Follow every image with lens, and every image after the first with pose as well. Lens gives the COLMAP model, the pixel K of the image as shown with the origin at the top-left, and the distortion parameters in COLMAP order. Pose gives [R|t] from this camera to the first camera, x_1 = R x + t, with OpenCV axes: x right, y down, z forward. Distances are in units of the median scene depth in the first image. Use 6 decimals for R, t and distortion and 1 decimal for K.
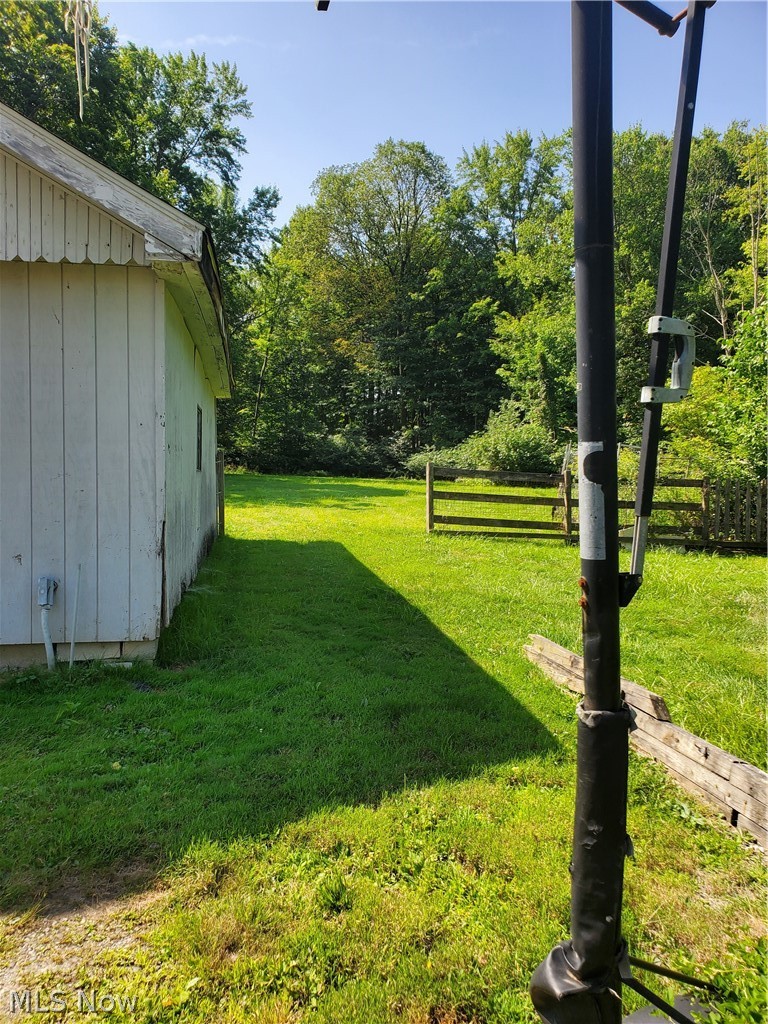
lens RADIAL K [[842.4, 0, 366.3], [0, 842.4, 517.1], [0, 0, 1]] dist [0.088897, -0.001807]
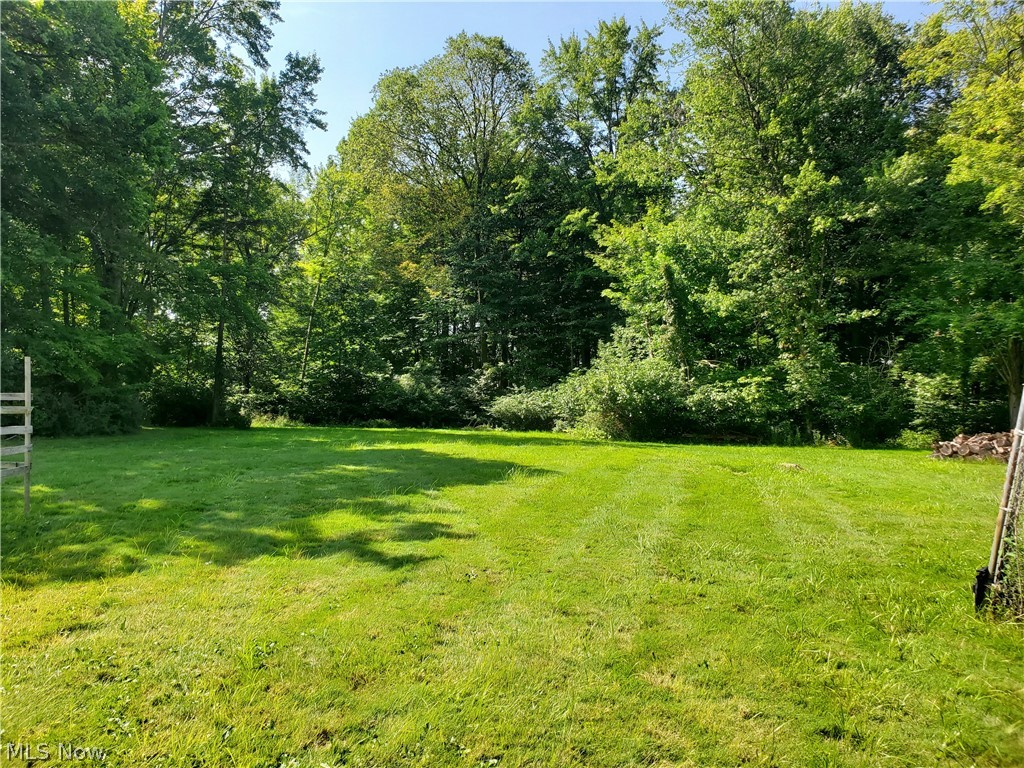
lens RADIAL K [[832.7, 0, 512.0], [0, 832.7, 384.0], [0, 0, 1]] dist [0.088042, -0.283518]
pose [[0.996476, -0.013522, 0.082778, 0.003009], [0.020621, 0.996123, -0.085520, -0.019014], [-0.081301, 0.086926, 0.992892, 0.209508]]
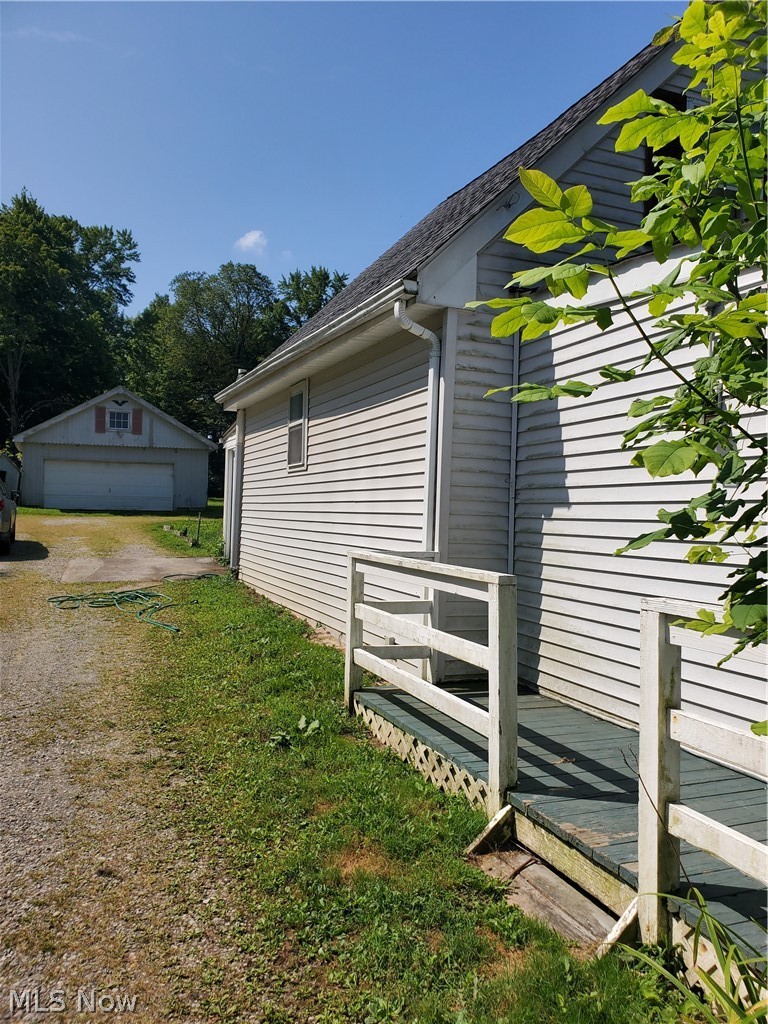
lens RADIAL K [[832.7, 0, 384.0], [0, 832.7, 512.0], [0, 0, 1]] dist [0.088042, -0.283518]
pose [[0.974555, 0.007041, 0.224039, -0.034530], [0.001604, 0.999262, -0.038383, 0.025362], [-0.224143, 0.037765, 0.973824, -0.416330]]
